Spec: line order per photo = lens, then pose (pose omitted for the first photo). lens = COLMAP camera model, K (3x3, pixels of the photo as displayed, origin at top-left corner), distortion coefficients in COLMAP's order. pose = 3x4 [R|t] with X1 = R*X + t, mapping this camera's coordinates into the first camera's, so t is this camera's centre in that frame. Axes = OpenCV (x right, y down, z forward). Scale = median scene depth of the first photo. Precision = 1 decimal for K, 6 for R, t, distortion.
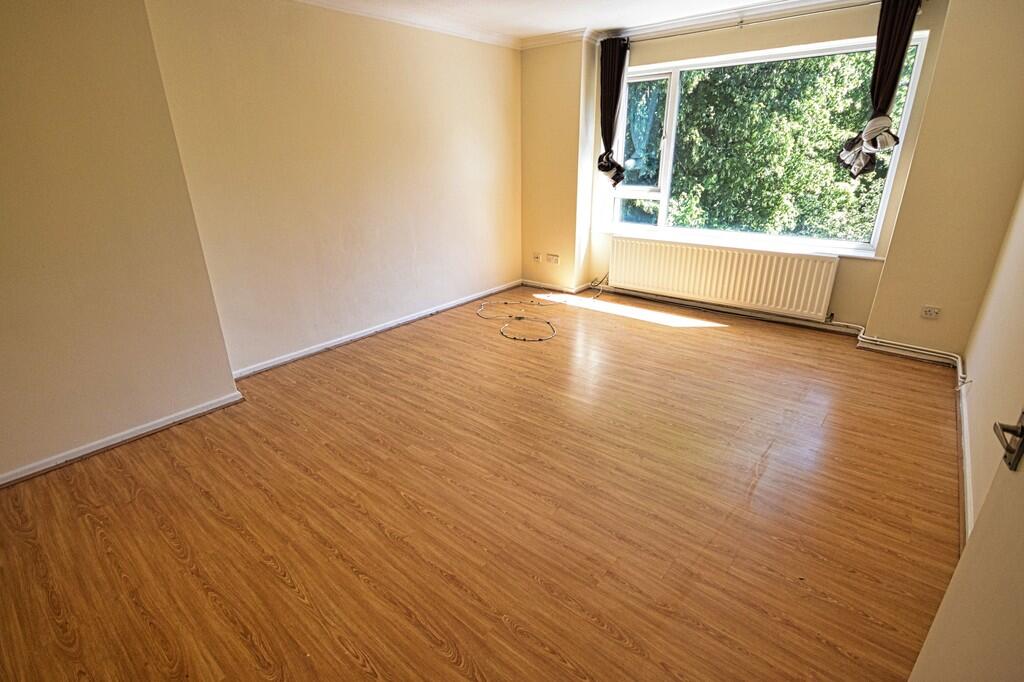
lens RADIAL K [[490.2, 0, 512.7], [0, 490.2, 341.0], [0, 0, 1]] dist [0.001467, 0.000554]
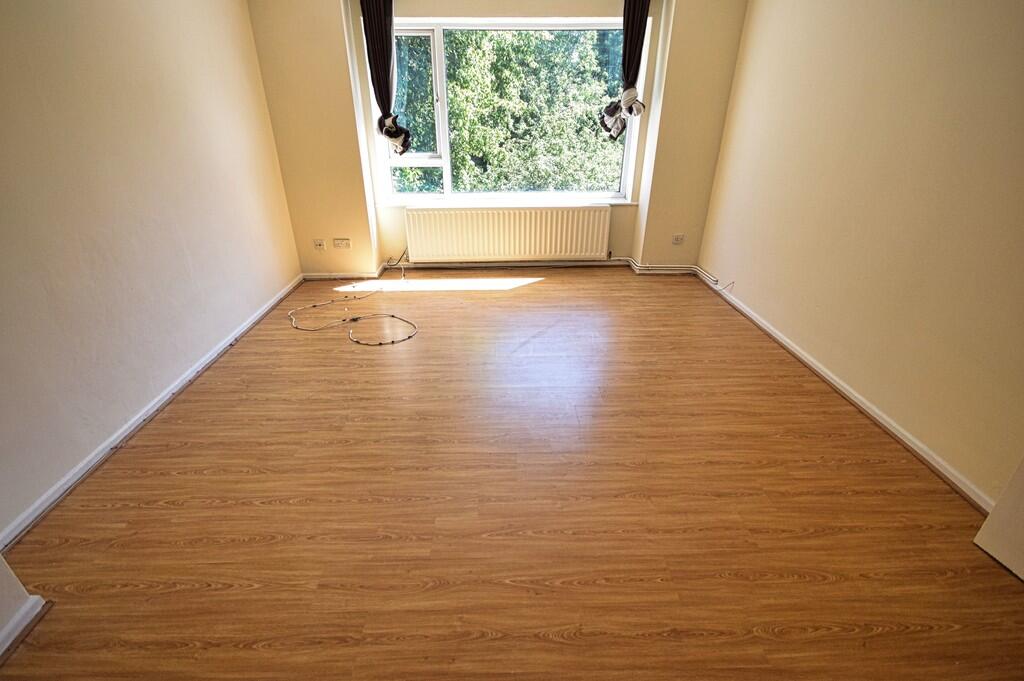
lens RADIAL K [[461.6, 0, 510.0], [0, 461.6, 340.0], [0, 0, 1]] dist [-0.001903, -0.002051]
pose [[0.754442, -0.280117, 0.593593, -0.301718], [0.230063, 0.959842, 0.160545, -0.089089], [-0.614726, 0.015442, 0.788589, 0.241531]]
